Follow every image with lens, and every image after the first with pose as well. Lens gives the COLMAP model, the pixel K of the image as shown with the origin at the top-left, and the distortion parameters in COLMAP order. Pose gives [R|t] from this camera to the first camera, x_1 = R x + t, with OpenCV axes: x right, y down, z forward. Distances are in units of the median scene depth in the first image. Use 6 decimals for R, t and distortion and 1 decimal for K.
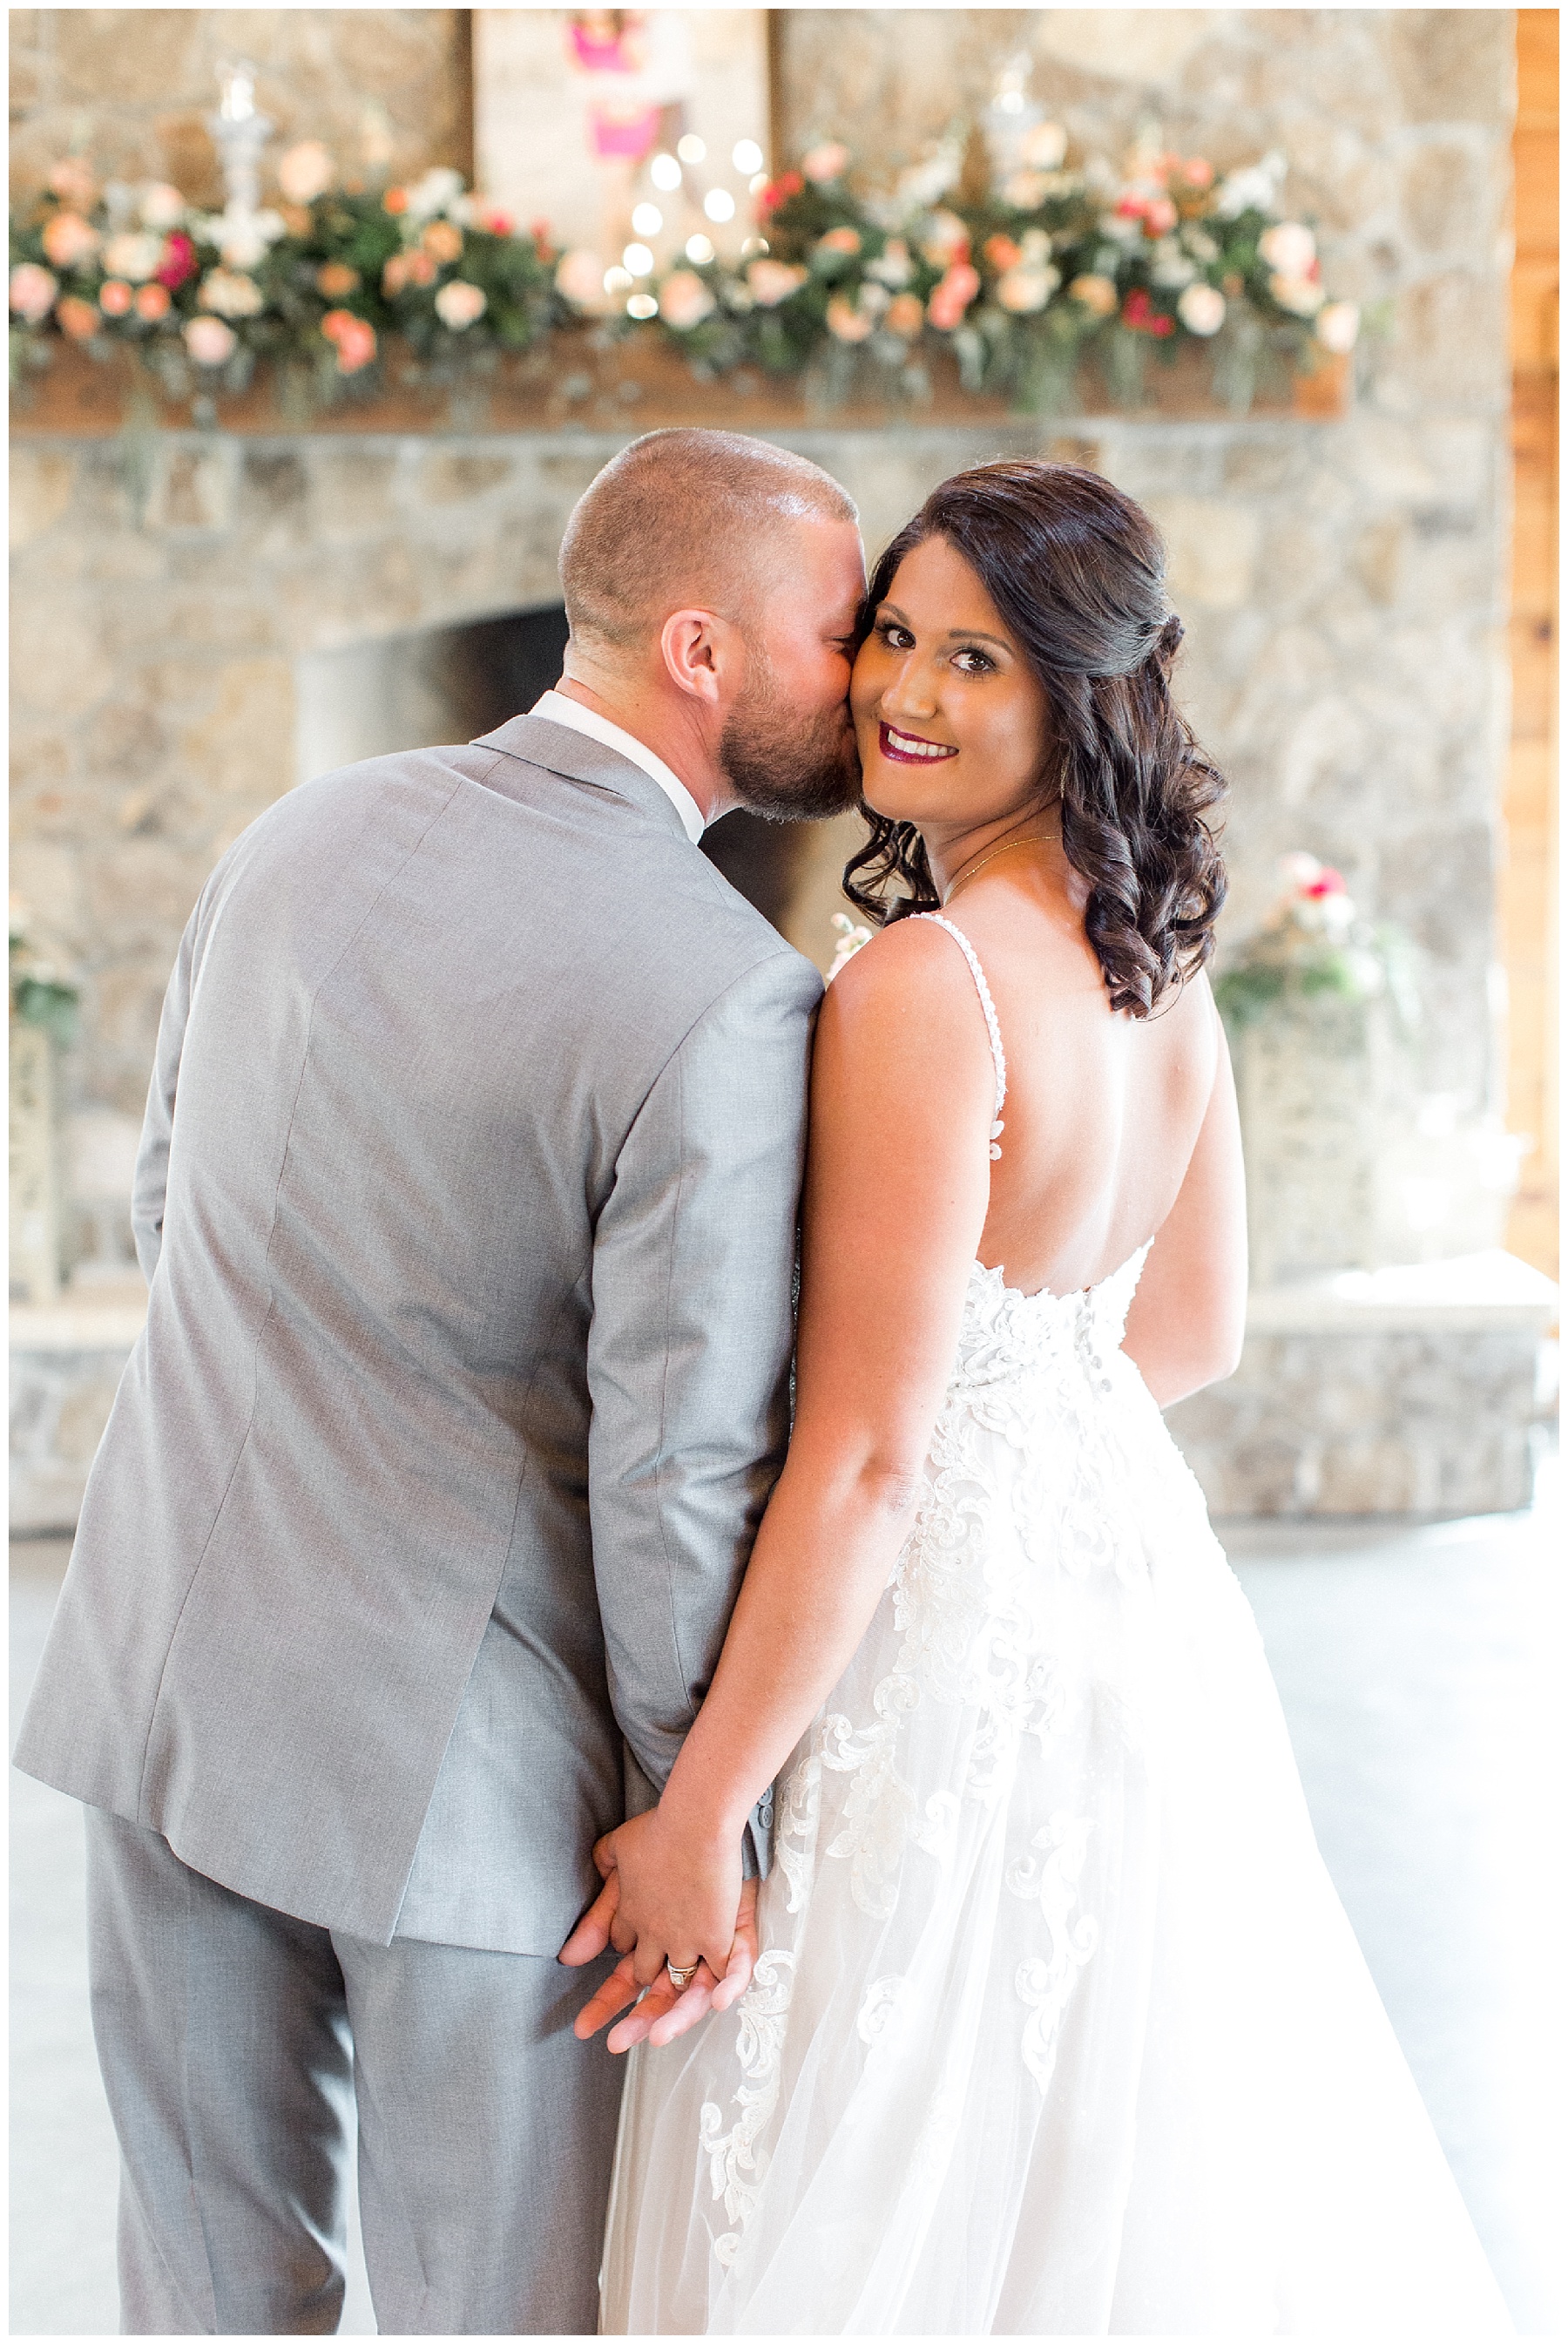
lens RADIAL K [[3276.0, 0, 790.0], [0, 3276.0, 1170.9], [0, 0, 1]] dist [0.008177, 0.015458]
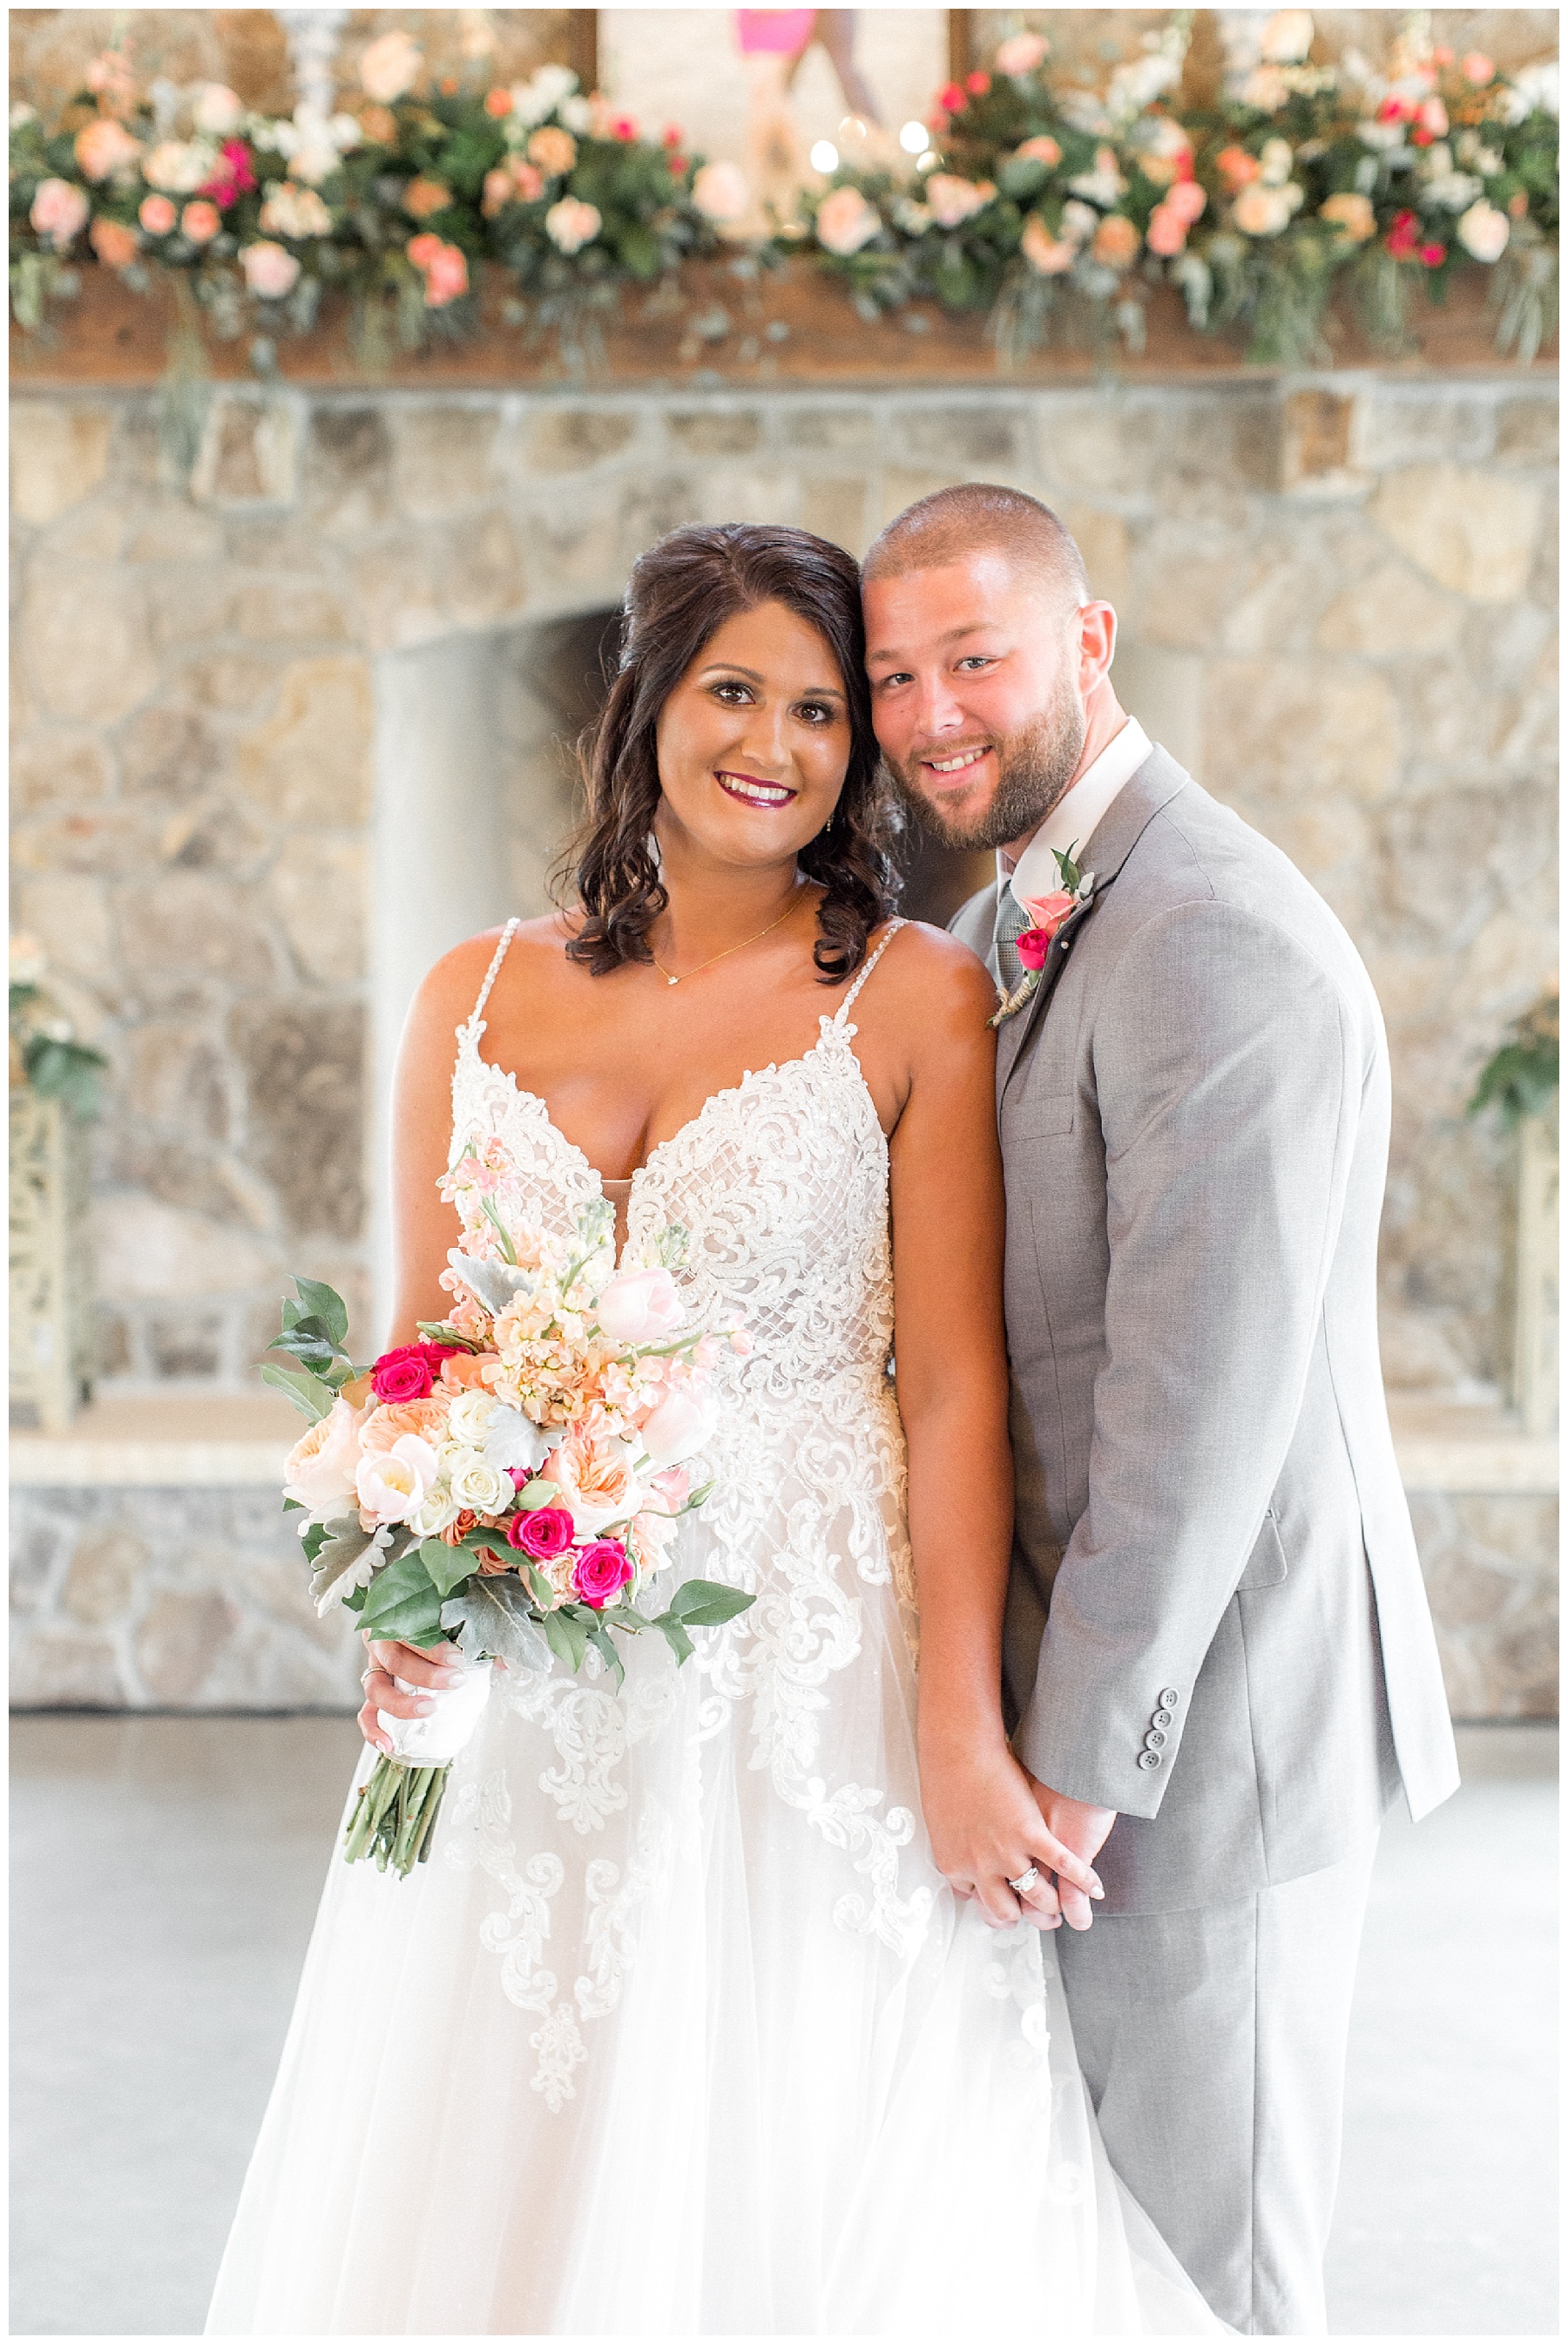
lens RADIAL K [[3271.7, 0, 790.6], [0, 3271.7, 1169.6], [0, 0, 1]] dist [0.003292, 0.017248]
pose [[0.999108, 0.013956, -0.039855, -0.009982], [-0.014419, 0.999831, -0.011372, -0.018672], [0.039690, 0.011937, 0.999141, 0.181466]]
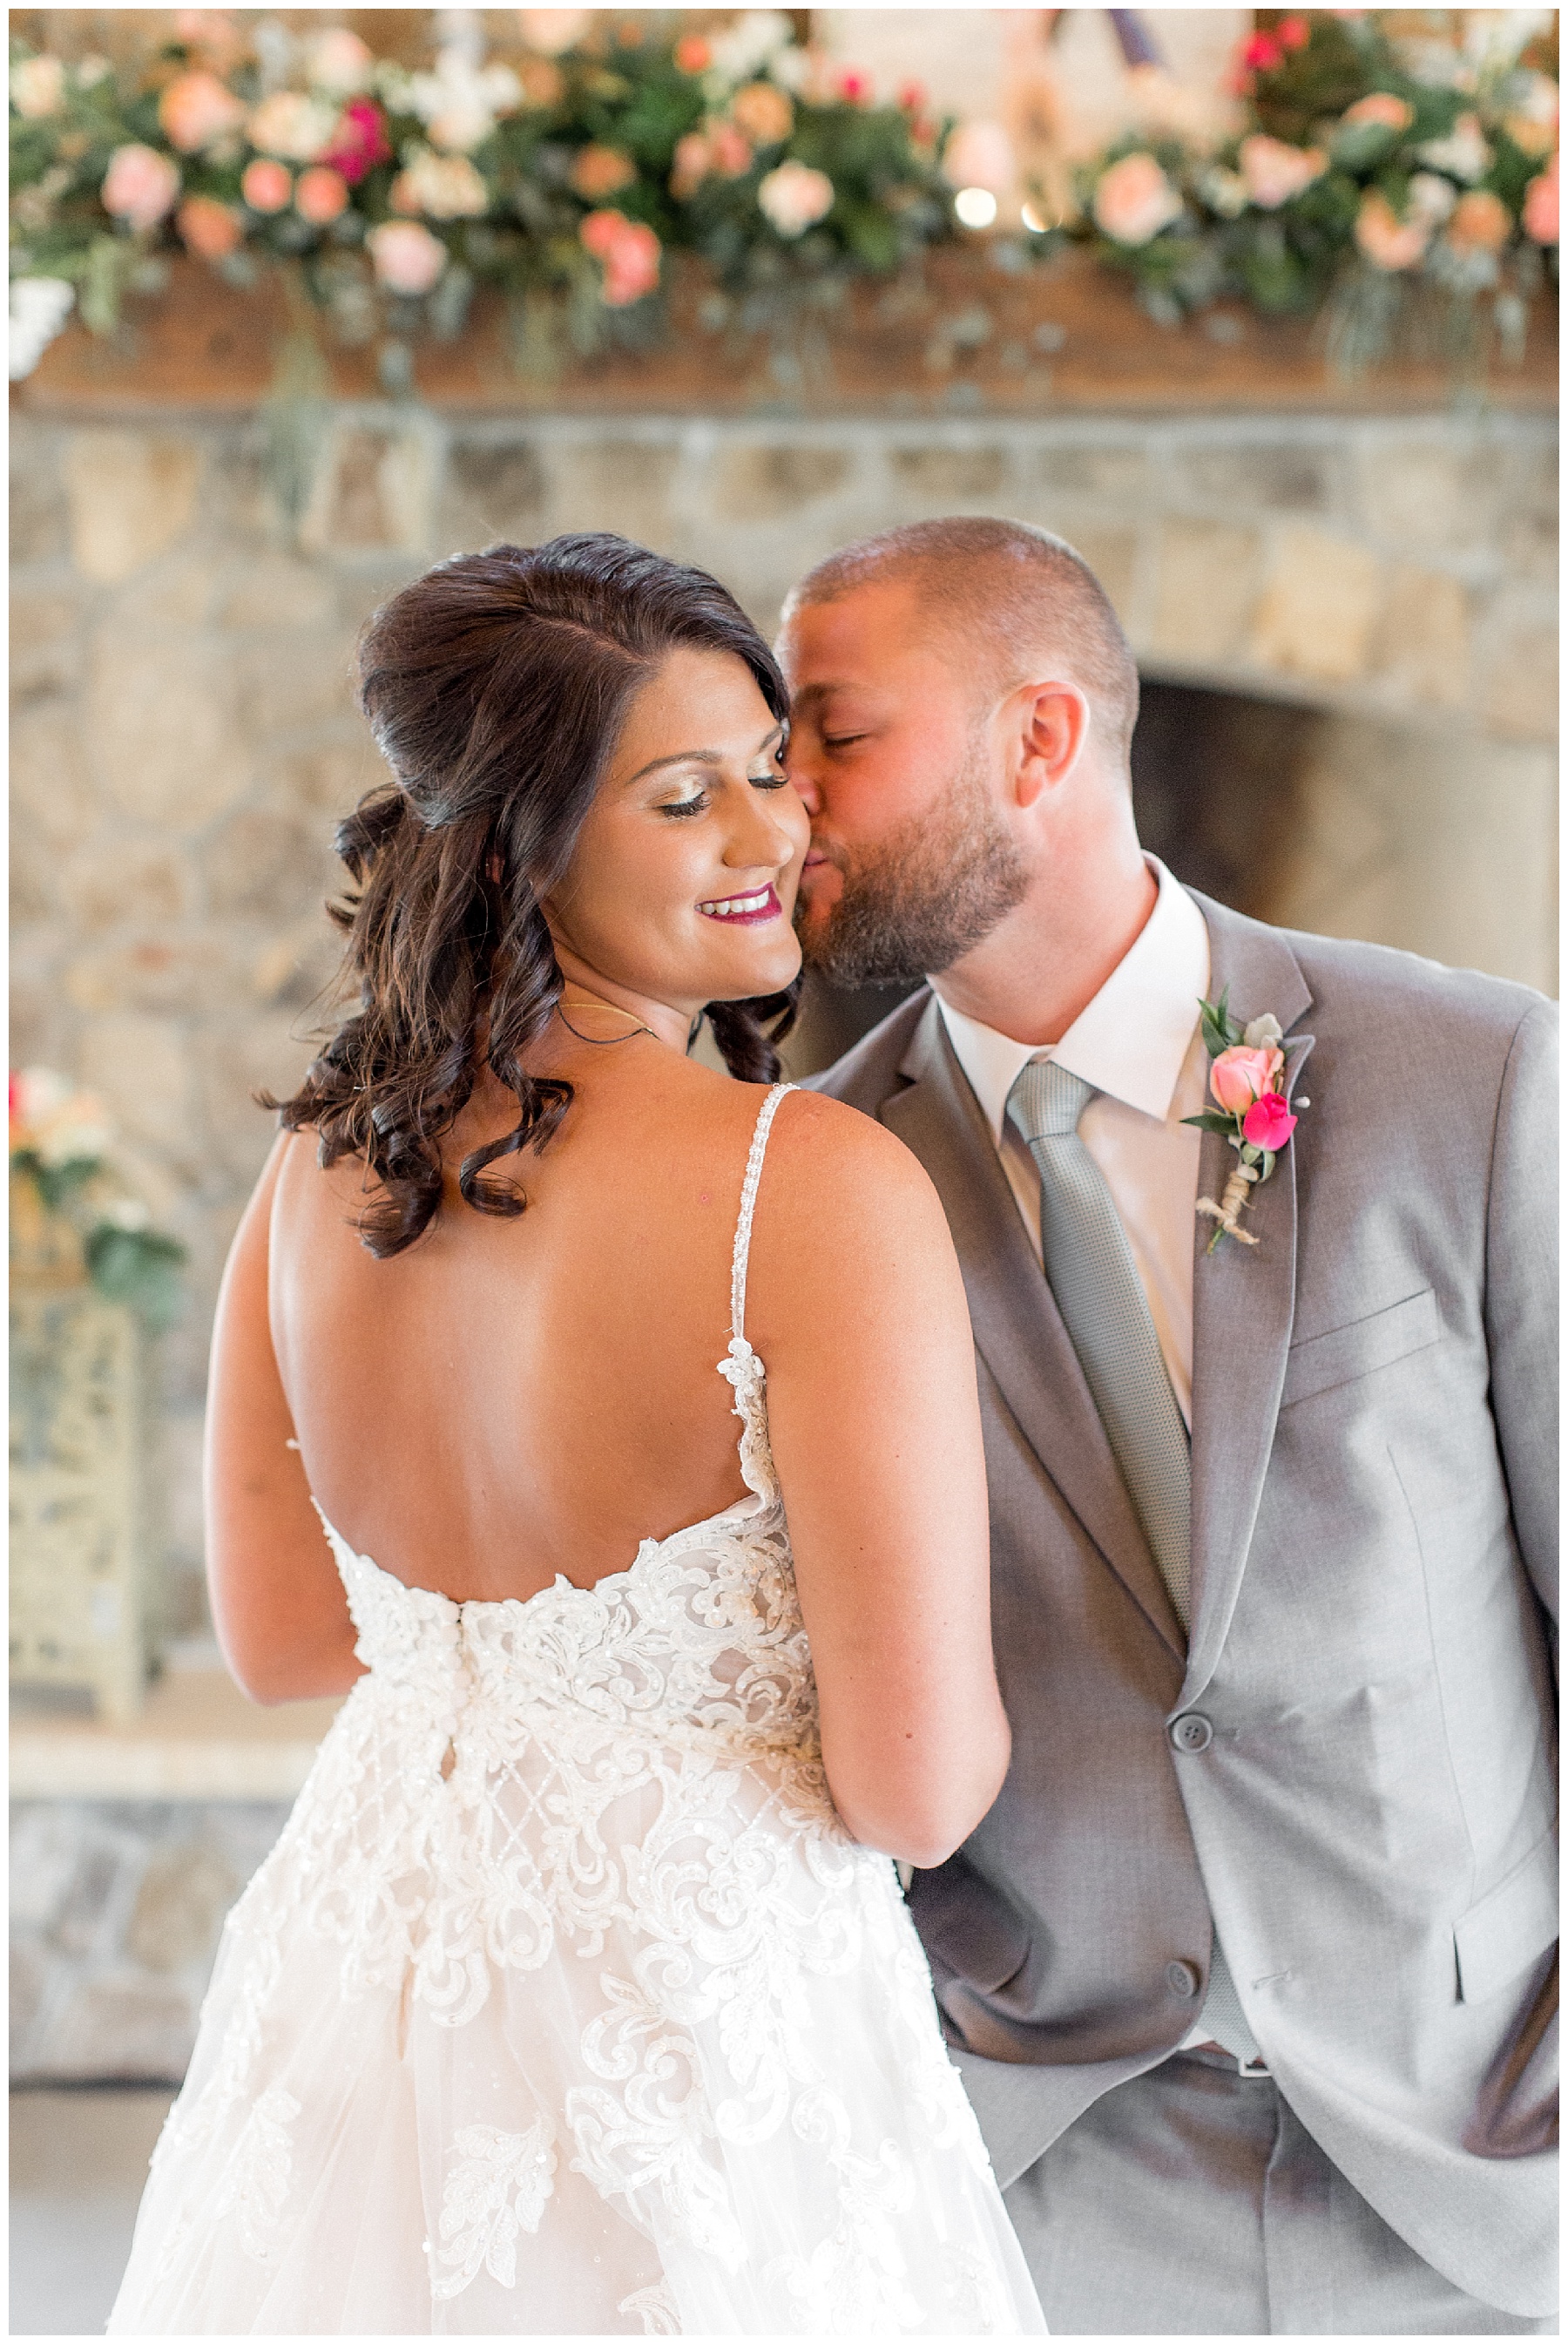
lens RADIAL K [[3175.2, 0, 783.9], [0, 3175.2, 1176.3], [0, 0, 1]] dist [0.002856, 0.015457]
pose [[0.998893, 0.017437, -0.043698, -0.069962], [-0.019166, 0.999037, -0.039460, -0.046012], [0.042967, 0.040254, 0.998265, 0.372444]]
